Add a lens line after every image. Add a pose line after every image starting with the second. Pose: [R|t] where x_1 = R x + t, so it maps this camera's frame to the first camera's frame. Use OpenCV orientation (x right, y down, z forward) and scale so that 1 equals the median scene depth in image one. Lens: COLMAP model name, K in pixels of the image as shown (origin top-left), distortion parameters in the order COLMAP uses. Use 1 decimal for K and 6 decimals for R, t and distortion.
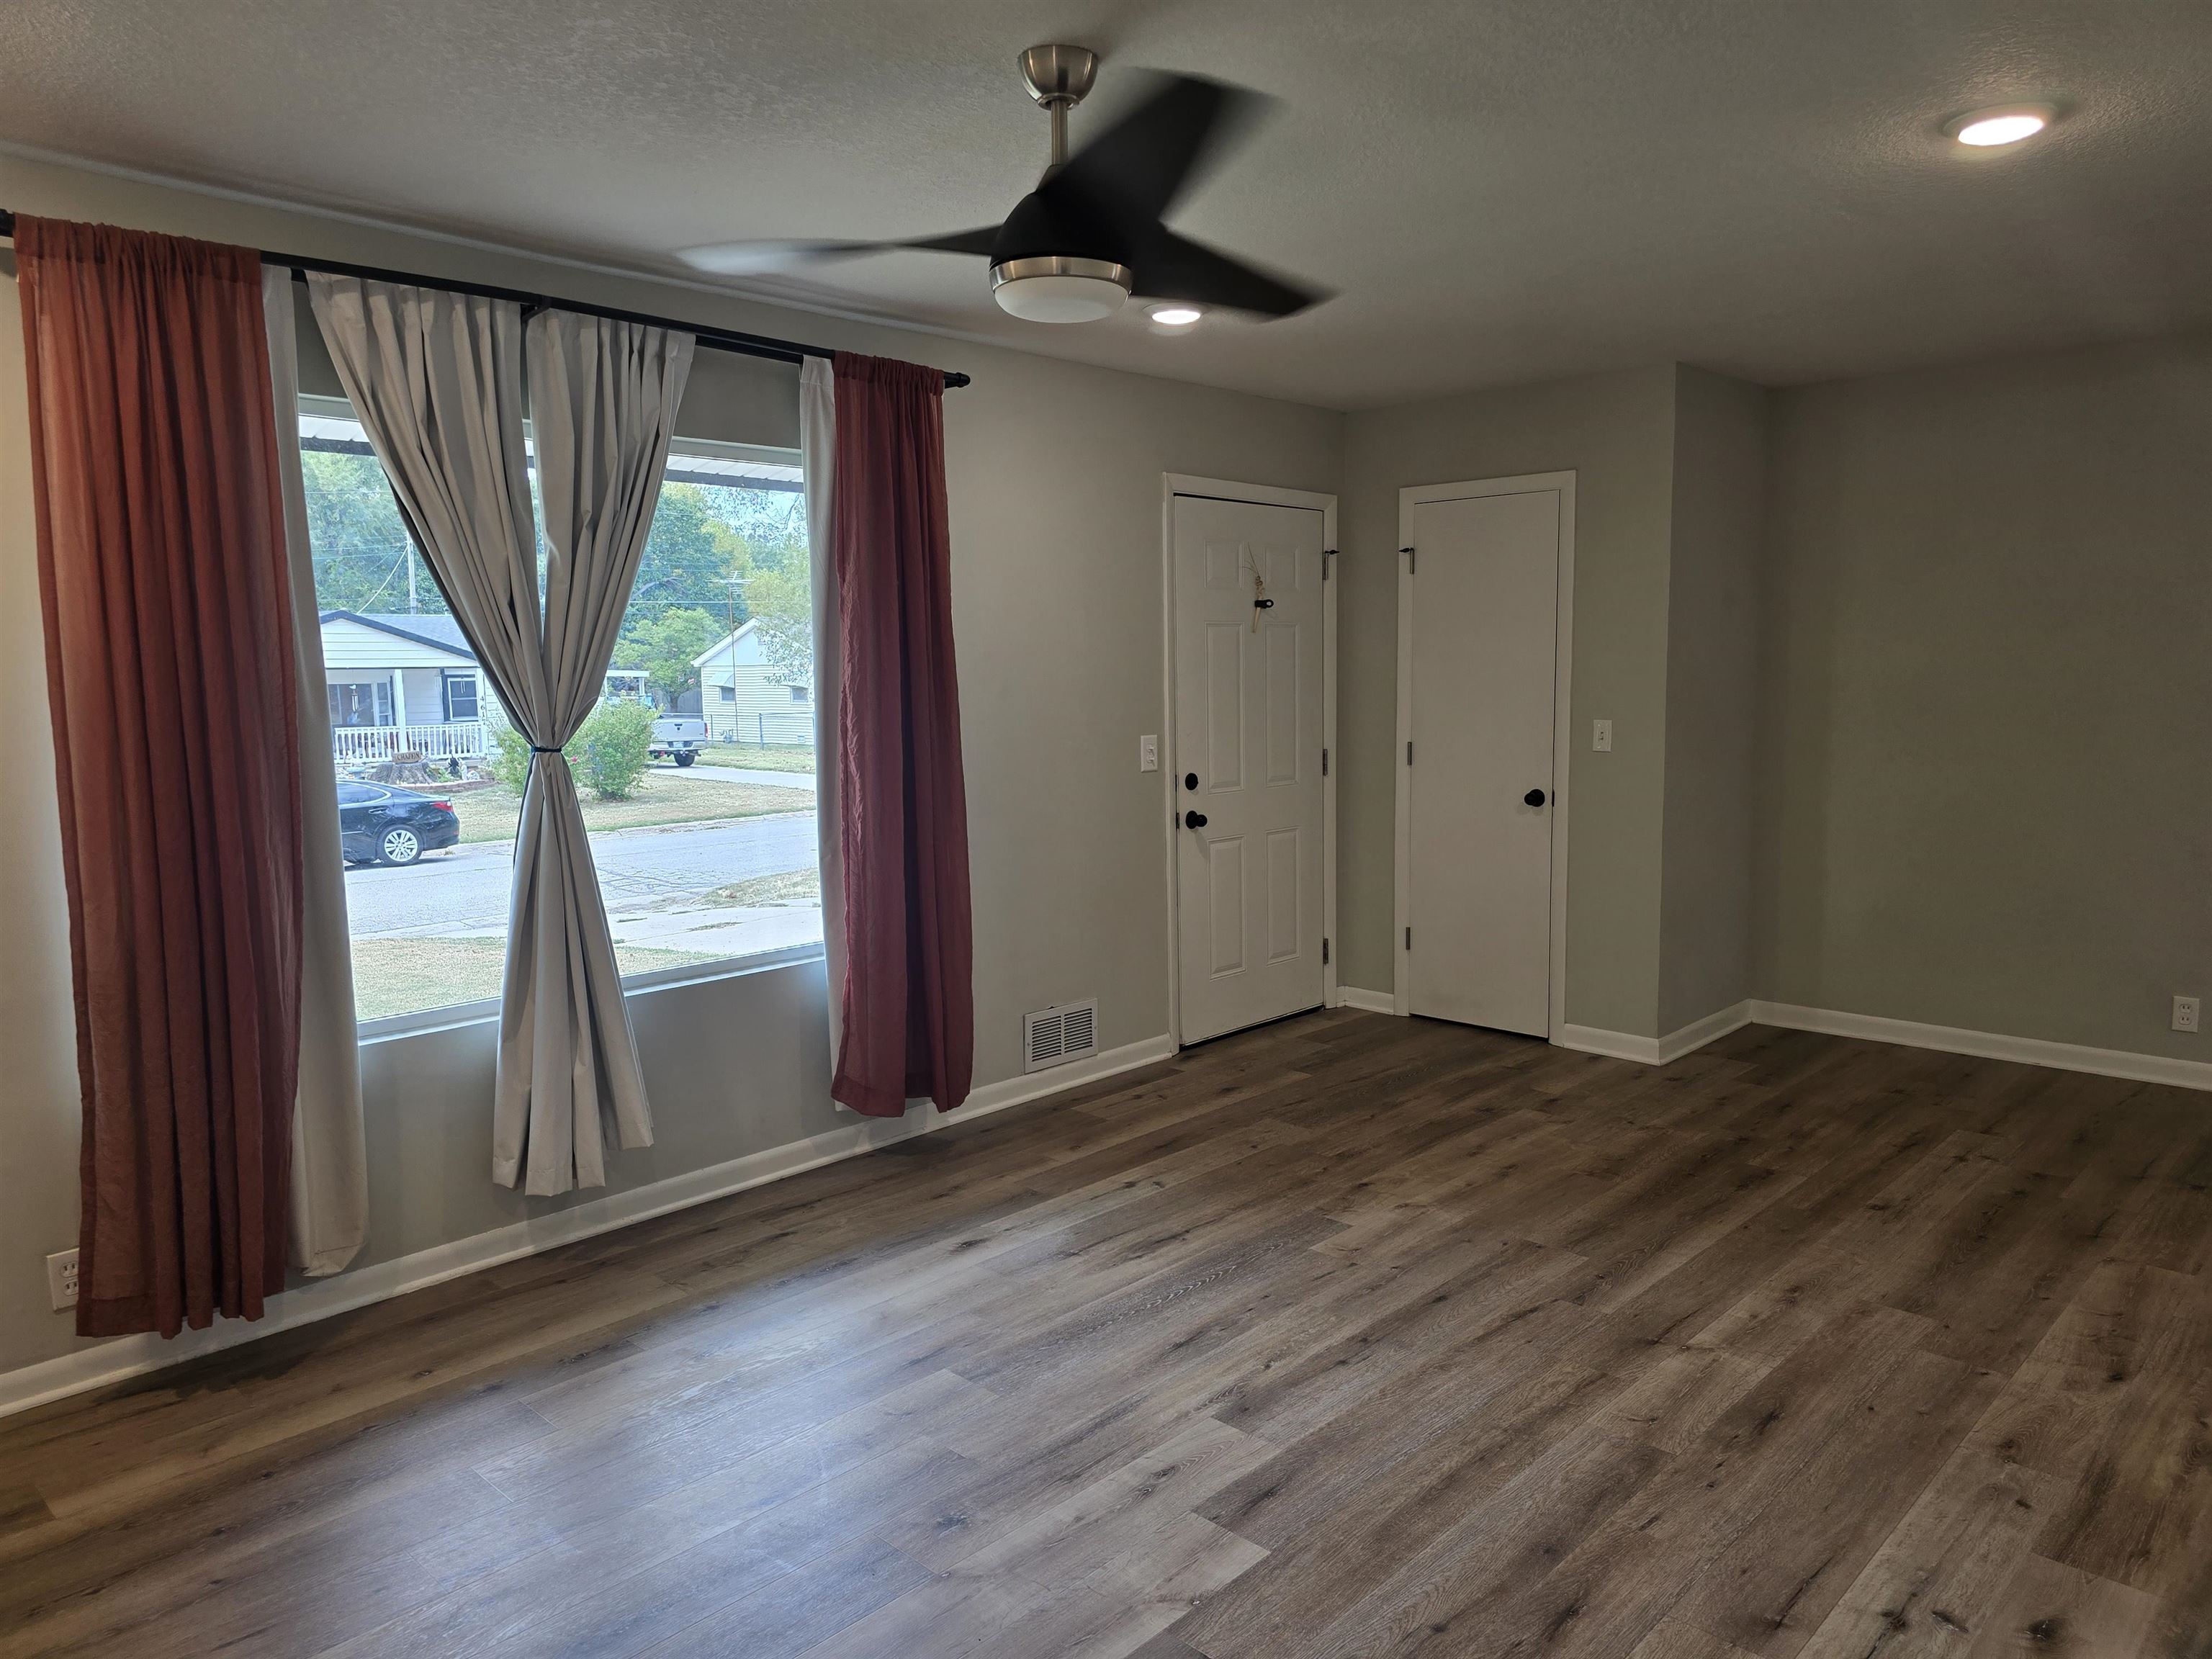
lens RADIAL K [[1473.9, 0, 1135.2], [0, 1473.9, 828.3], [0, 0, 1]] dist [0.051748, -0.036848]
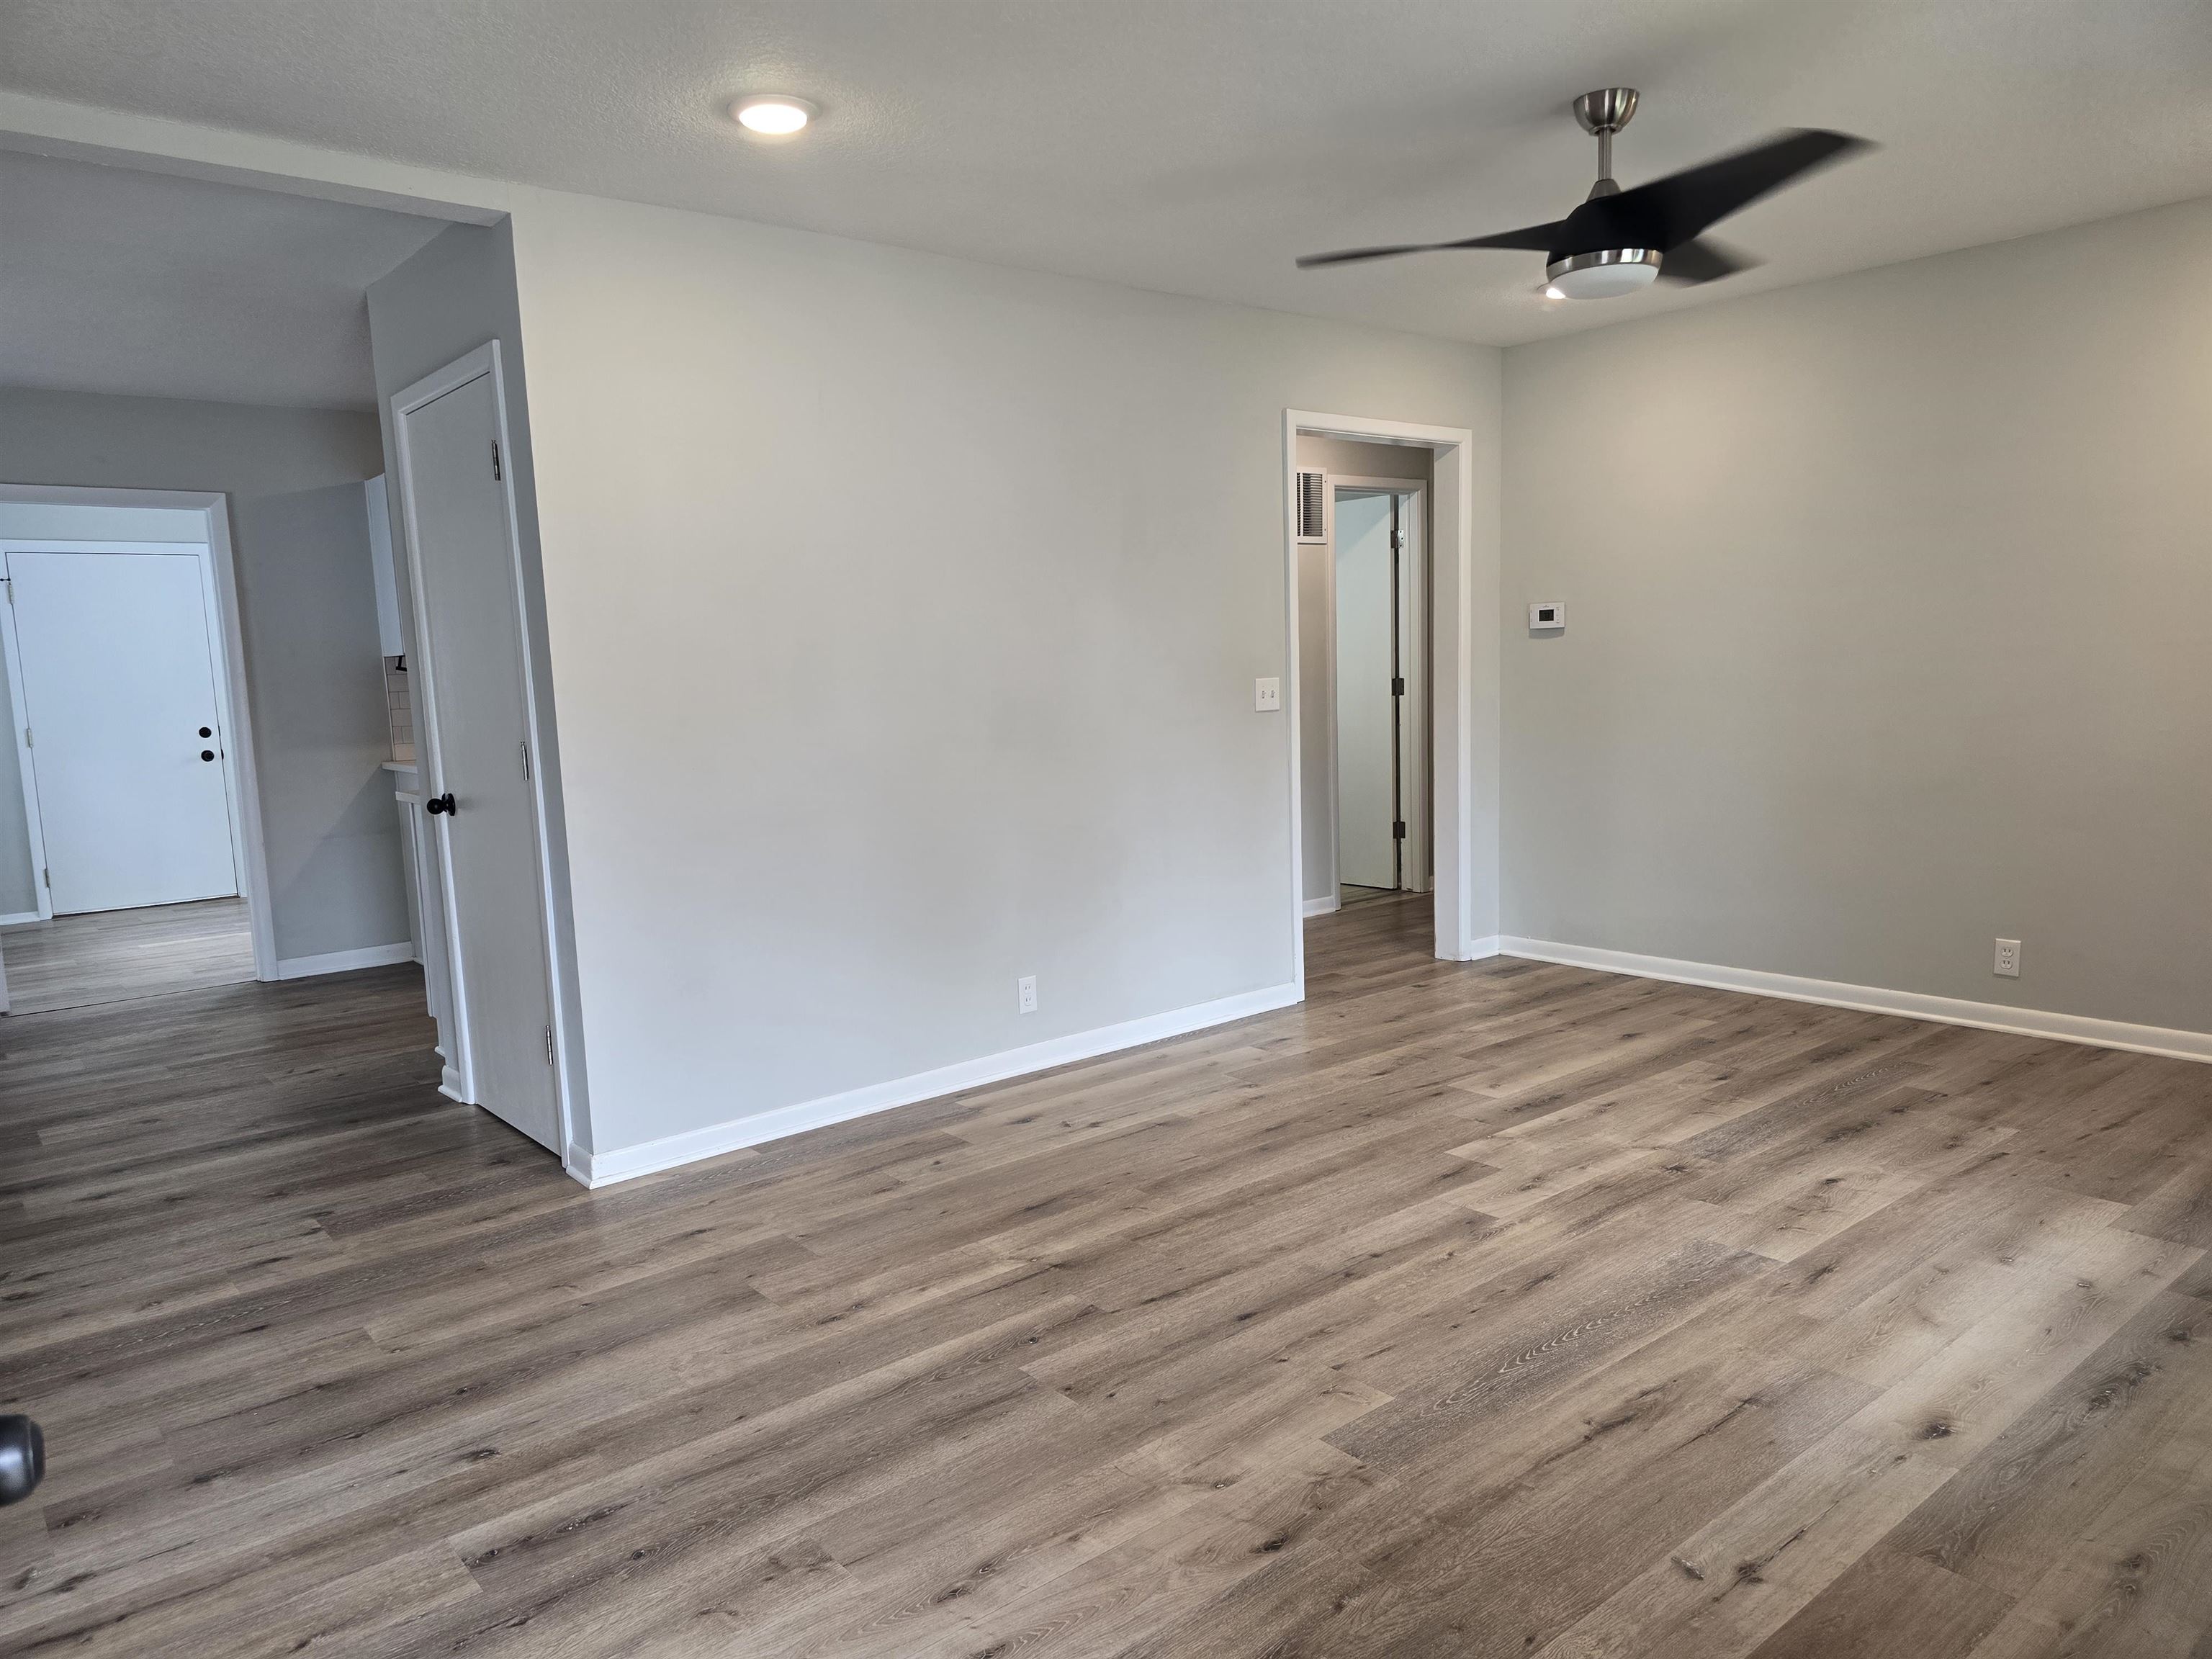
lens RADIAL K [[1513.8, 0, 1109.1], [0, 1513.8, 848.4], [0, 0, 1]] dist [0.054296, -0.048841]
pose [[-0.991969, 0.034844, 0.121585, 0.175767], [0.063001, 0.969683, 0.236106, -0.162047], [-0.109672, 0.241870, -0.964091, 1.868888]]
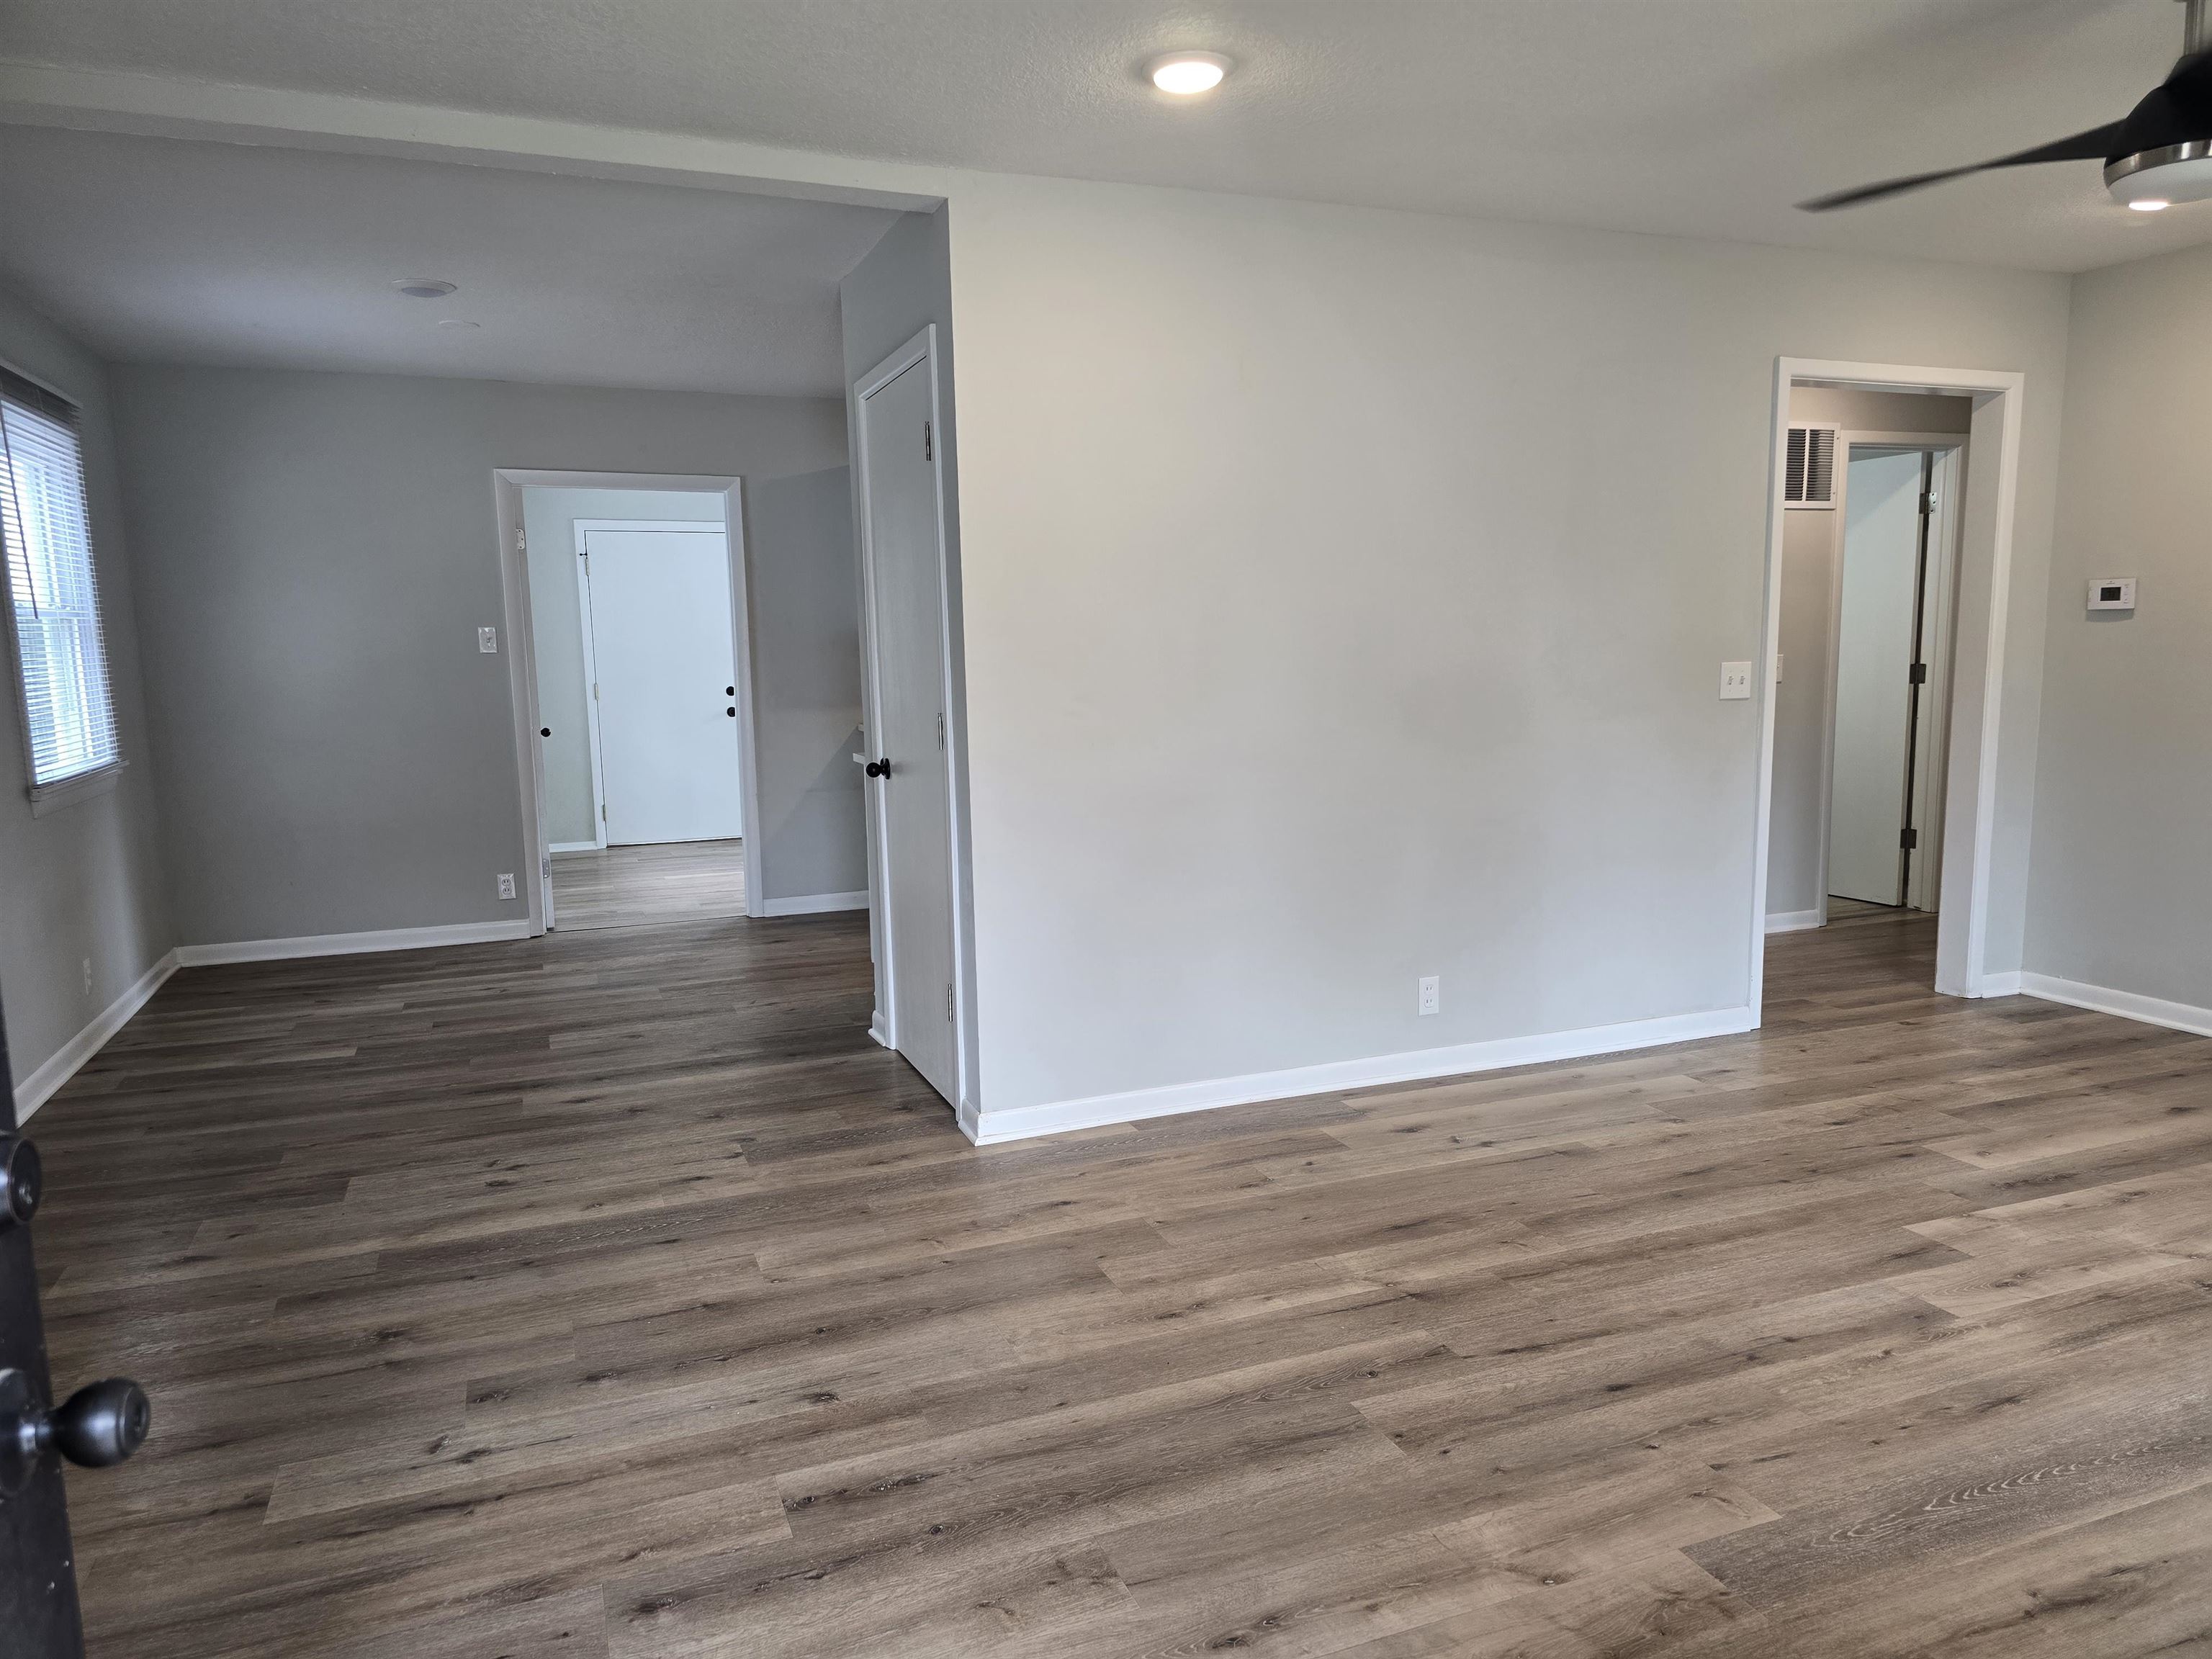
lens RADIAL K [[1513.8, 0, 1109.1], [0, 1513.8, 848.4], [0, 0, 1]] dist [0.054296, -0.048841]
pose [[-0.908019, -0.025301, 0.418165, 0.127748], [0.079644, 0.969545, 0.231604, -0.157306], [-0.411289, 0.243605, -0.878349, 1.803881]]
